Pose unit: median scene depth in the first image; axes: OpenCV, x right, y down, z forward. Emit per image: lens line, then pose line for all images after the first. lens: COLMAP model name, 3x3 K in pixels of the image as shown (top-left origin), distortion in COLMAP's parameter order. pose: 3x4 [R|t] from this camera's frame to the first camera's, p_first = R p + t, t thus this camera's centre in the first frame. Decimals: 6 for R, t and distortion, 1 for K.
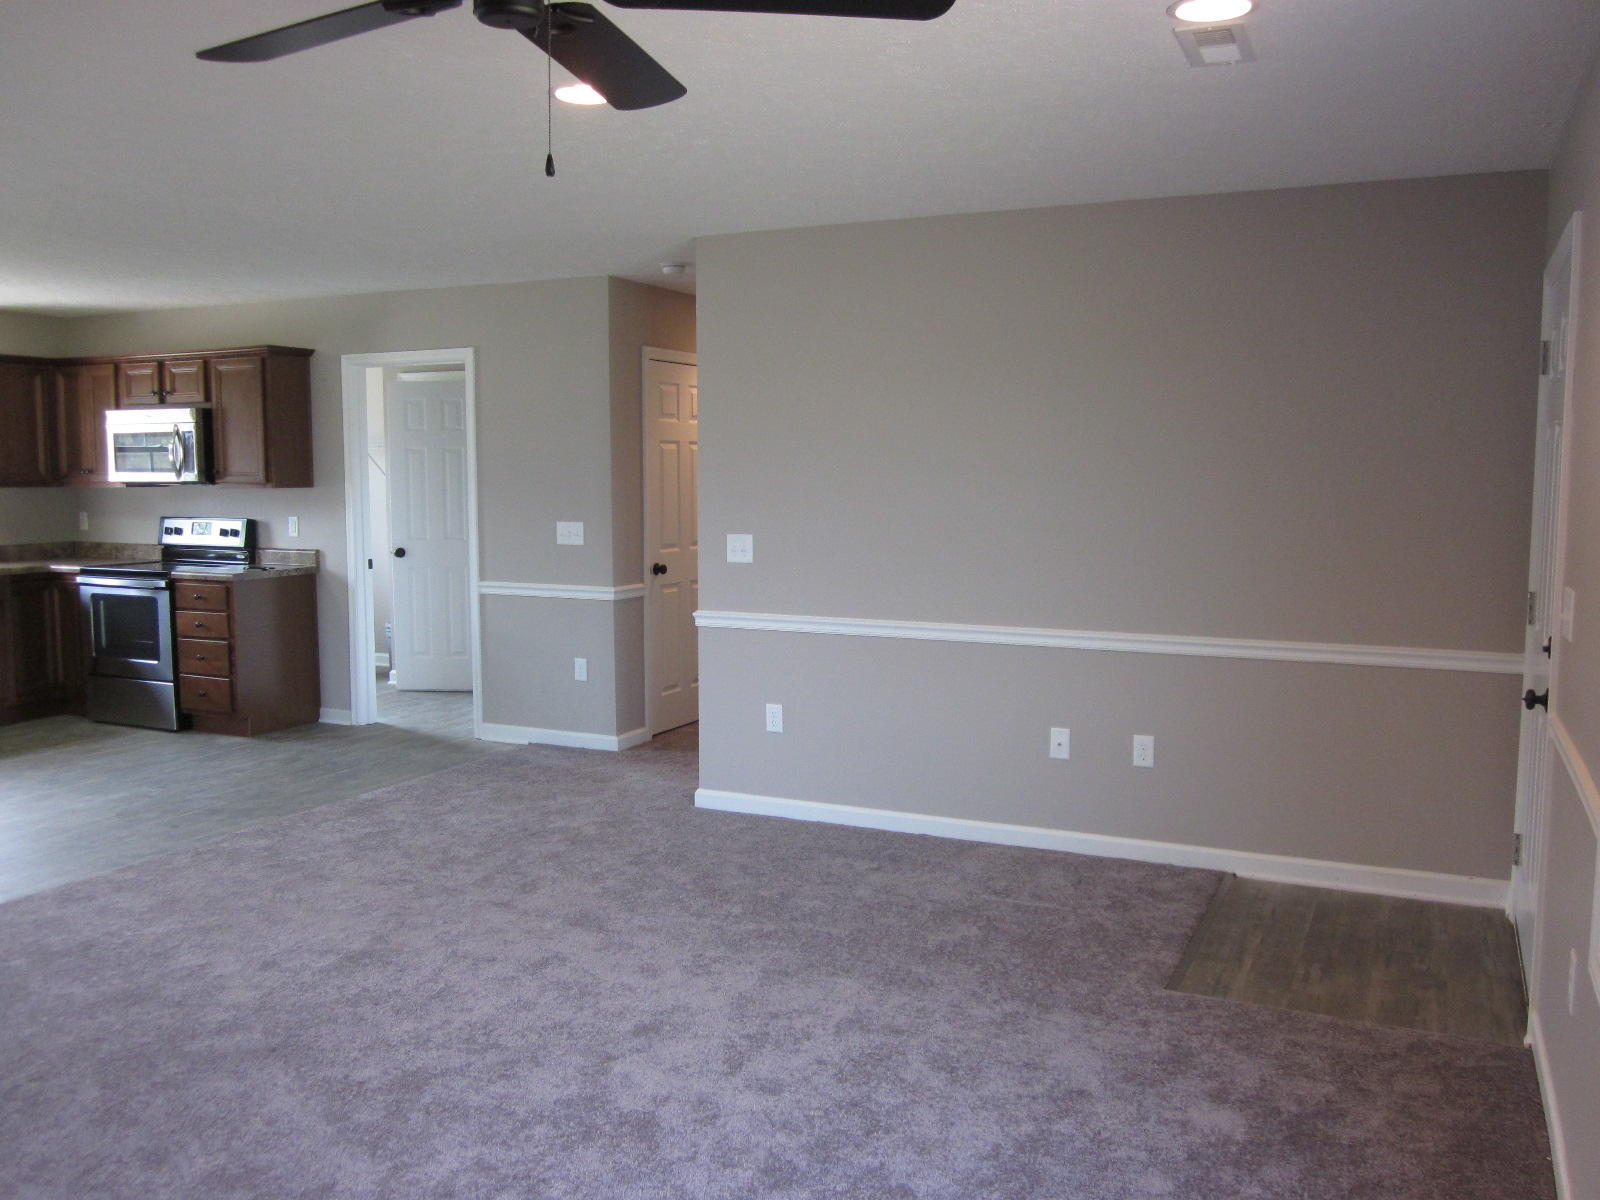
lens RADIAL K [[1338.4, 0, 798.0], [0, 1338.4, 602.4], [0, 0, 1]] dist [-0.055129, 0.034555]
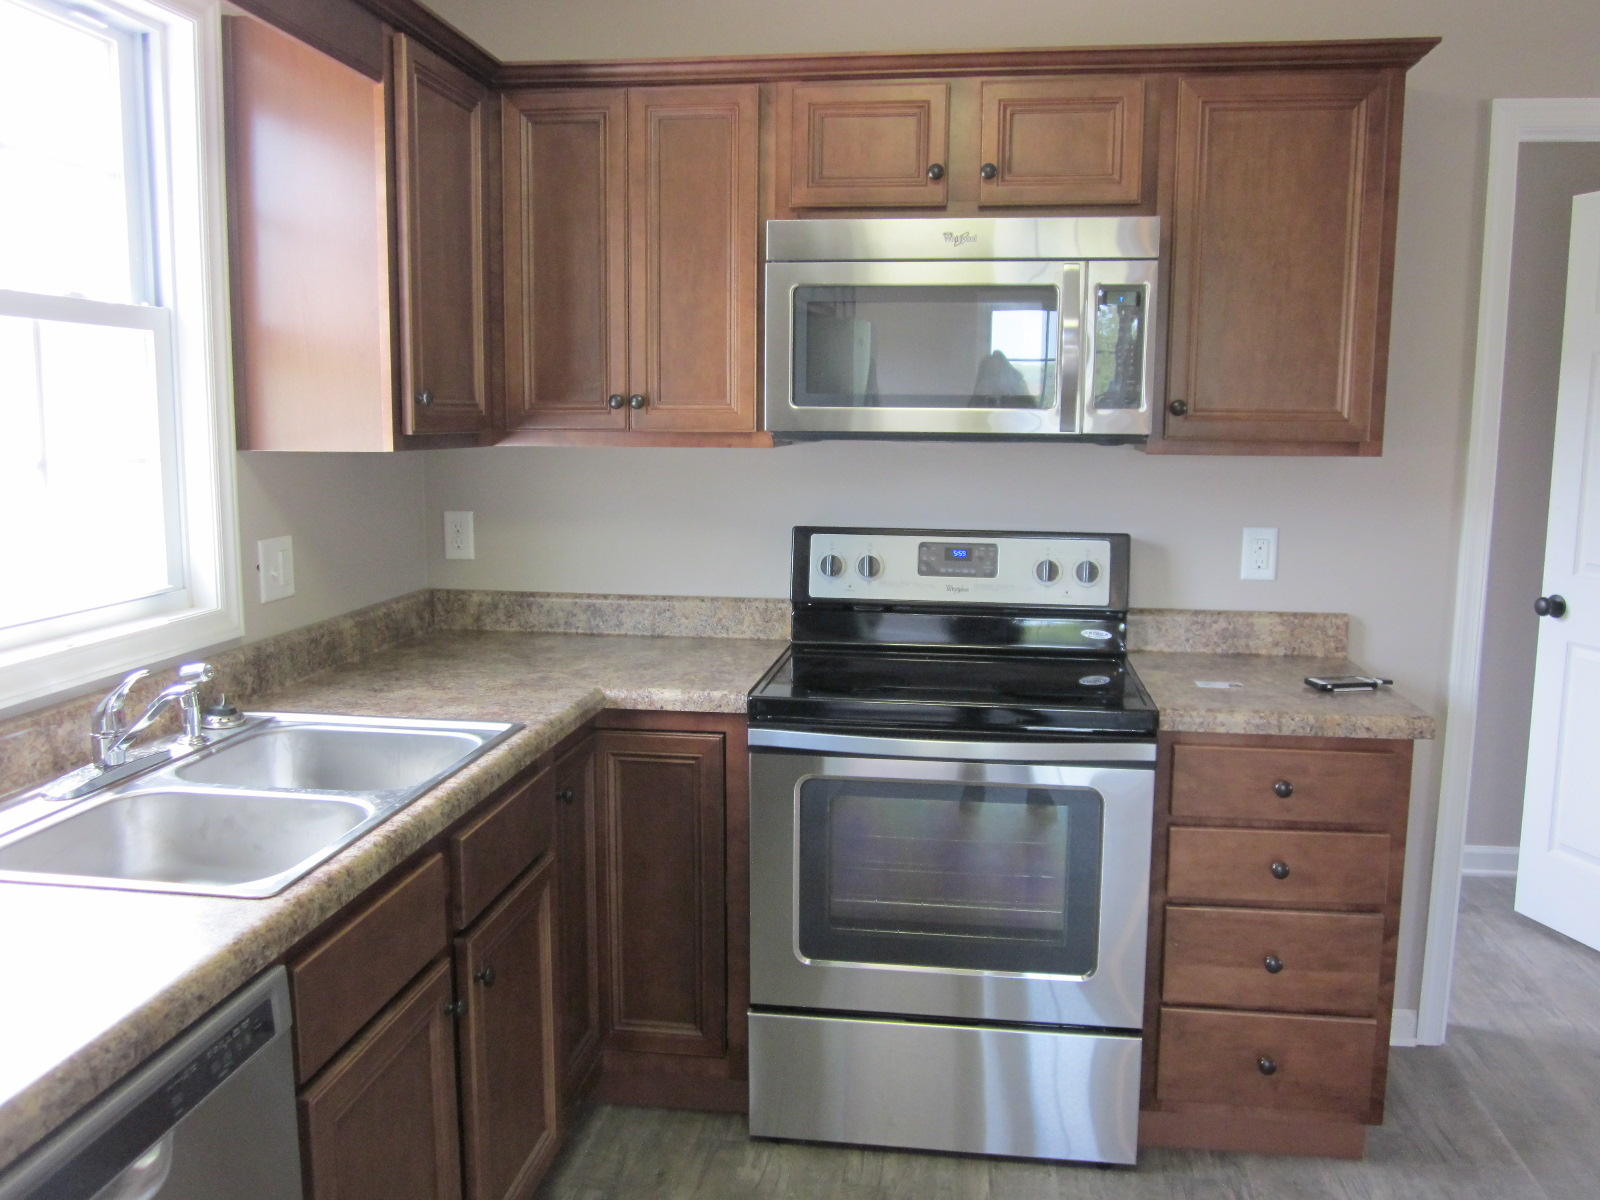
lens RADIAL K [[1335.3, 0, 800.0], [0, 1335.3, 600.0], [0, 0, 1]] dist [-0.032756, -0.013246]
pose [[0.951867, -0.036139, 0.304372, -0.696534], [0.022995, 0.998646, 0.046661, -0.072344], [-0.305646, -0.037417, 0.951410, 0.755494]]
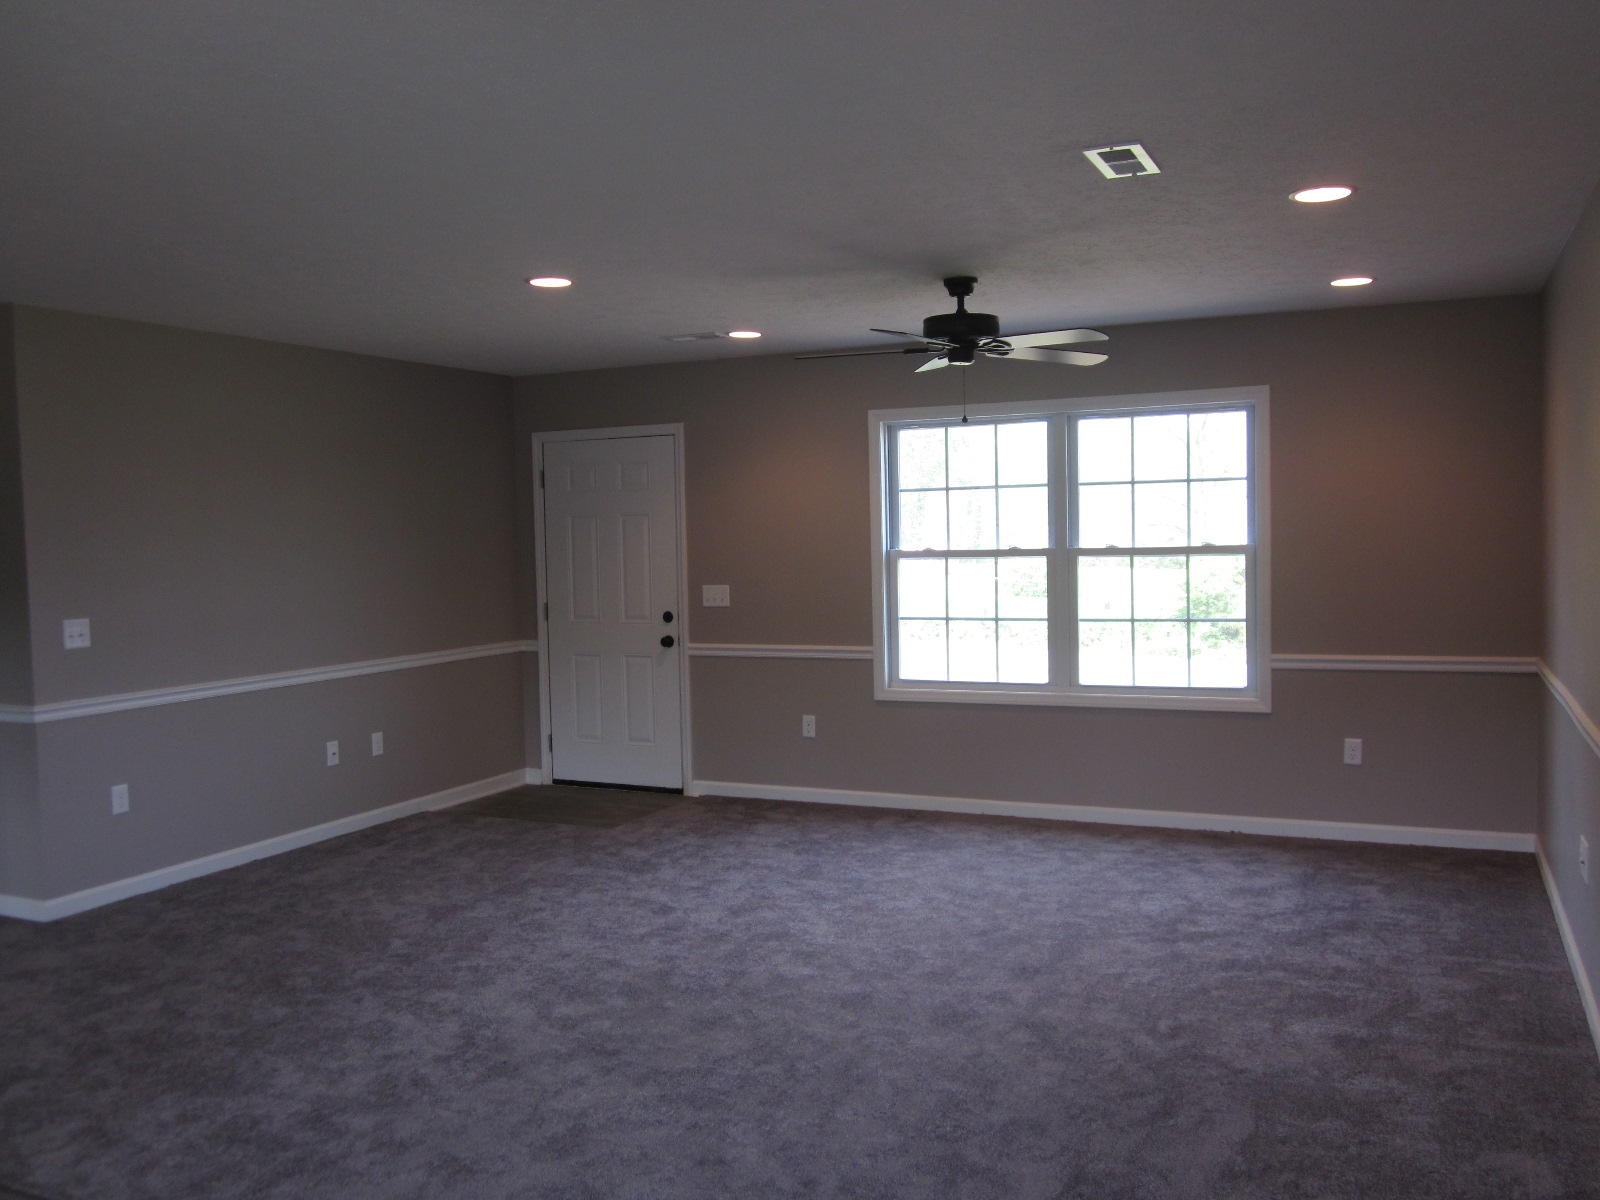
lens RADIAL K [[1338.4, 0, 798.0], [0, 1338.4, 602.4], [0, 0, 1]] dist [-0.055129, 0.034555]
pose [[-0.005262, -0.052857, 0.998588, -0.802442], [0.123993, 0.990861, 0.053102, -0.039157], [-0.992269, 0.124097, 0.001340, 0.385210]]
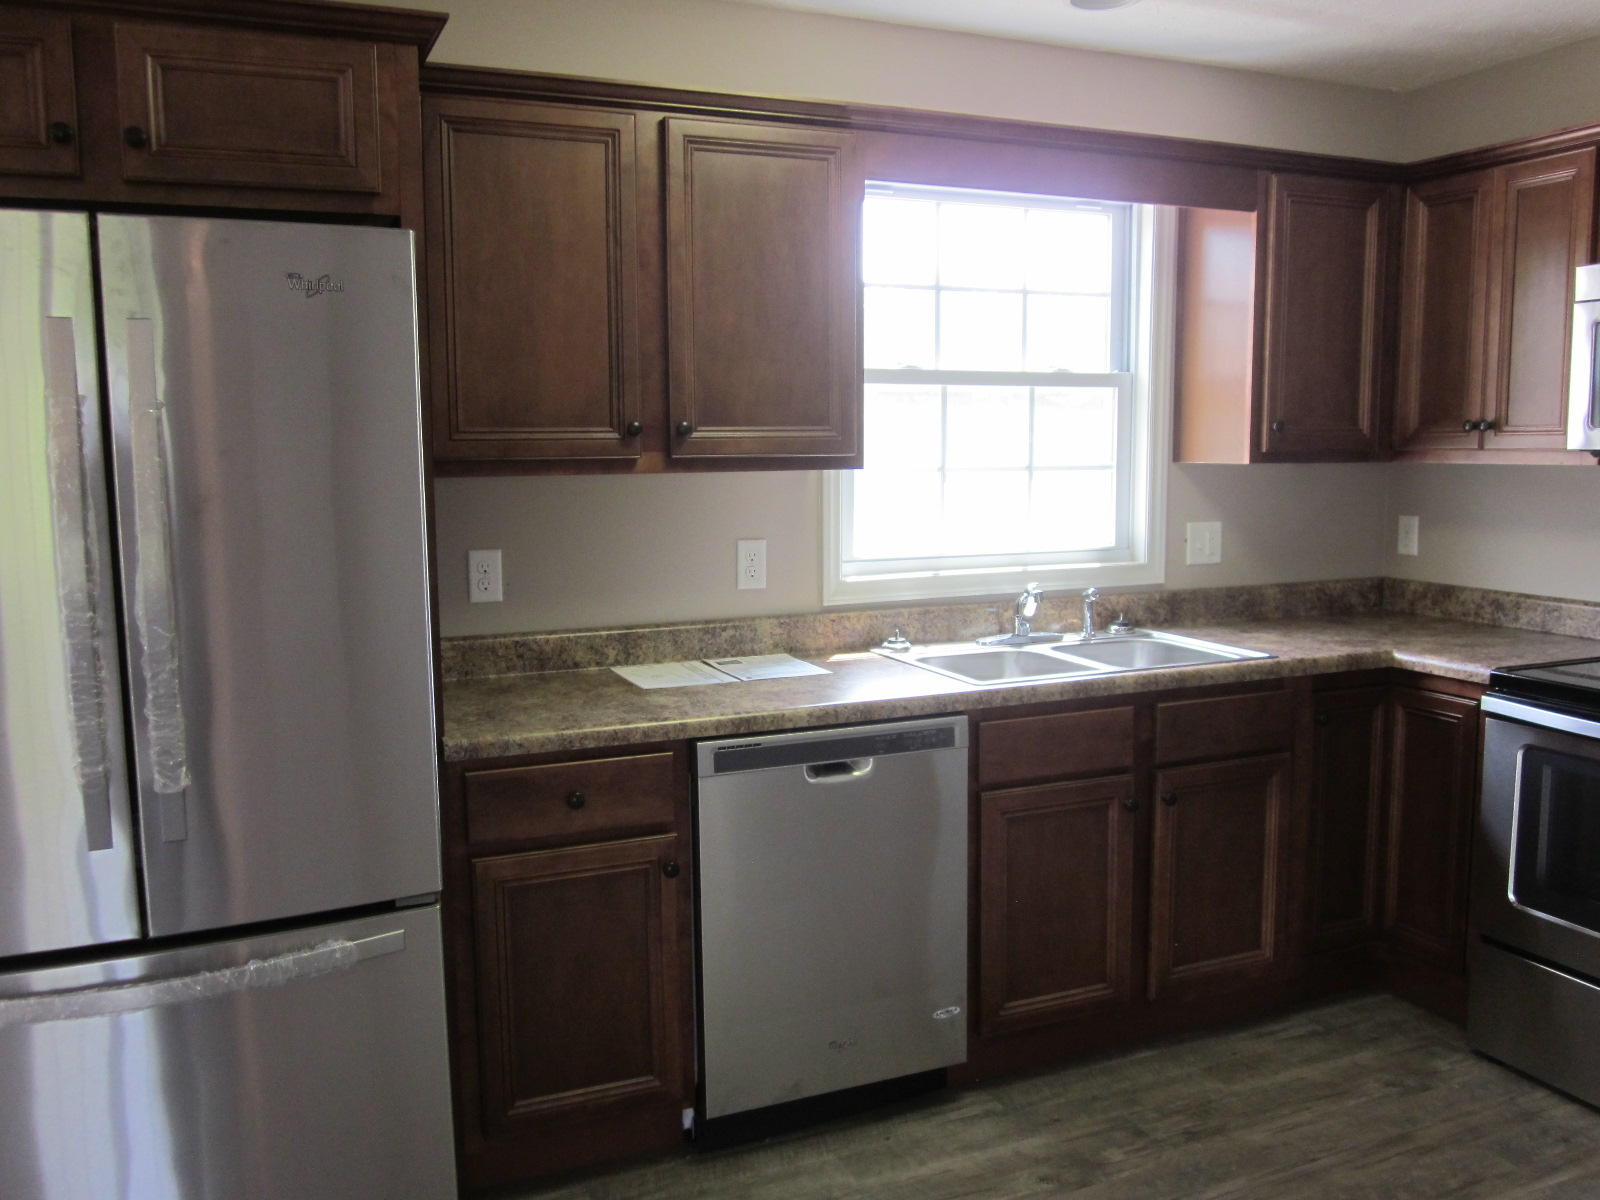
lens RADIAL K [[1335.3, 0, 800.0], [0, 1335.3, 600.0], [0, 0, 1]] dist [-0.032756, -0.013246]
pose [[0.752719, 0.070849, -0.654519, -0.489605], [-0.054883, 0.997485, 0.044856, -0.059465], [0.656051, 0.002158, 0.754714, 0.631971]]
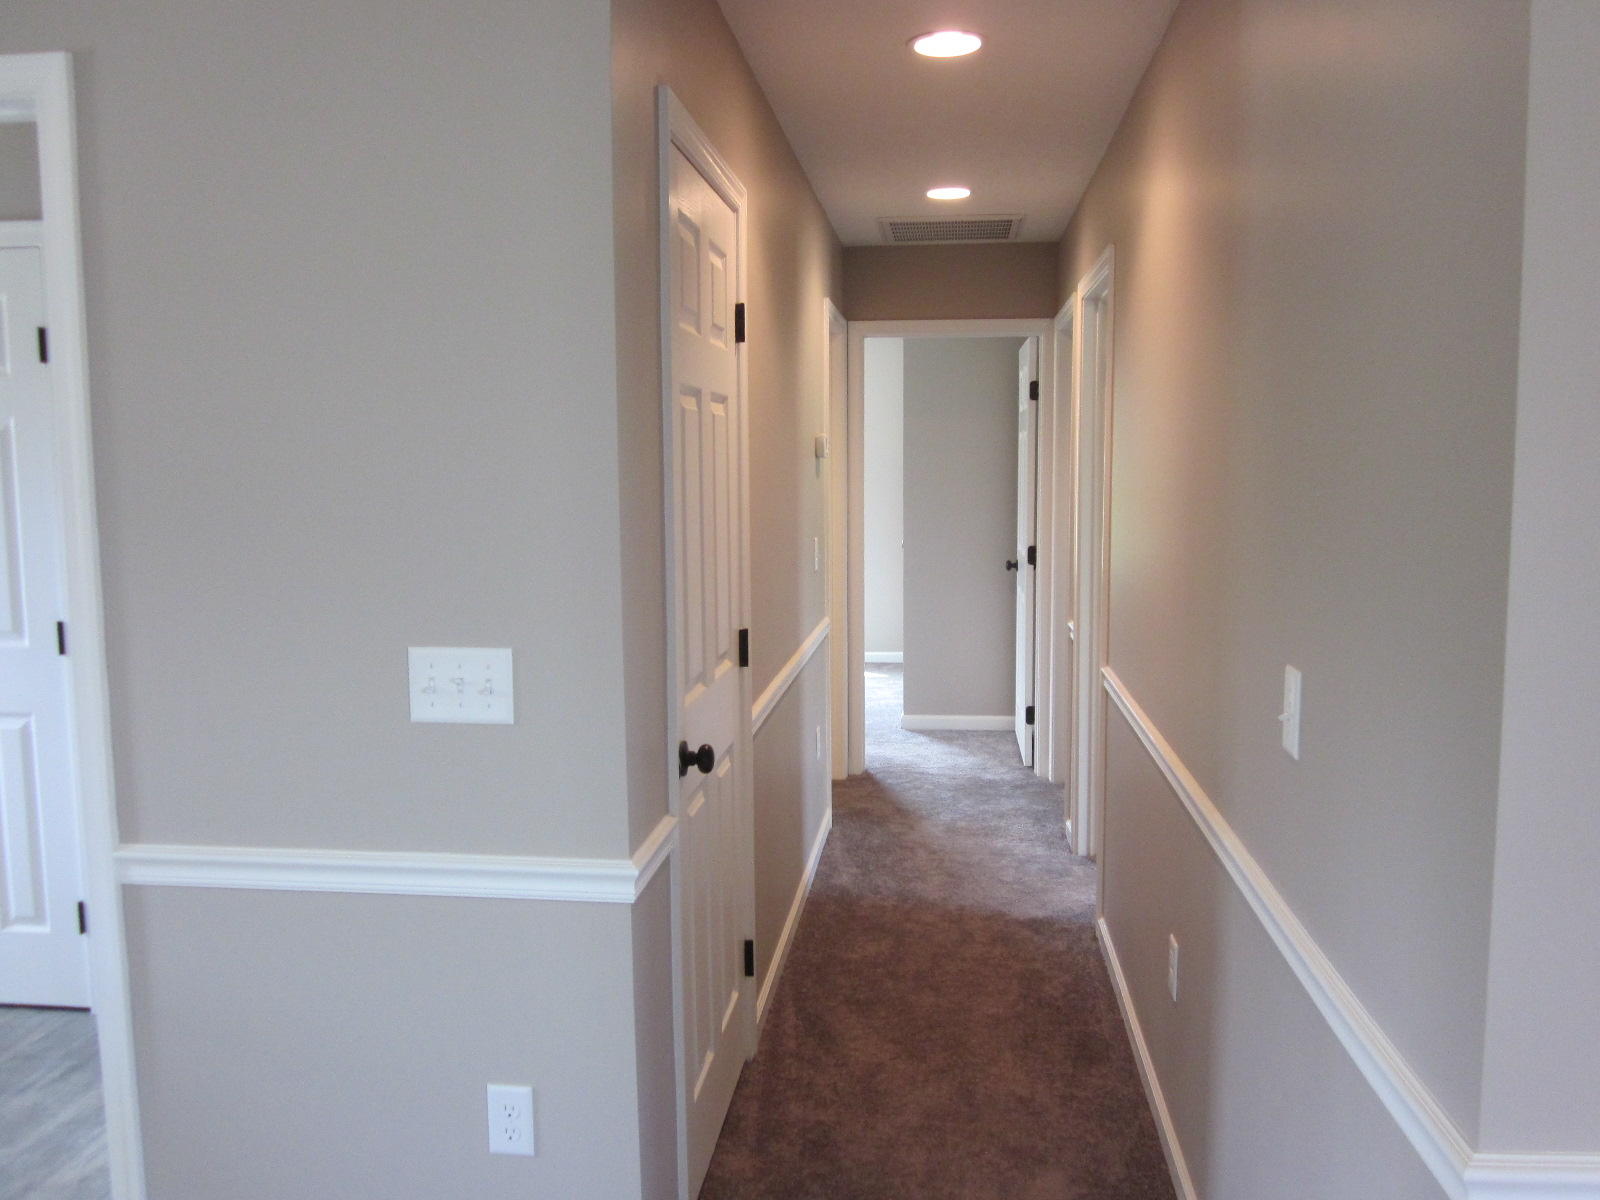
lens RADIAL K [[1327.8, 0, 793.9], [0, 1327.8, 601.4], [0, 0, 1]] dist [-0.030052, -0.011804]
pose [[0.945995, -0.044185, 0.321155, -0.193831], [0.043475, 0.999010, 0.009386, -0.069670], [-0.321252, 0.005083, 0.946980, 0.691259]]
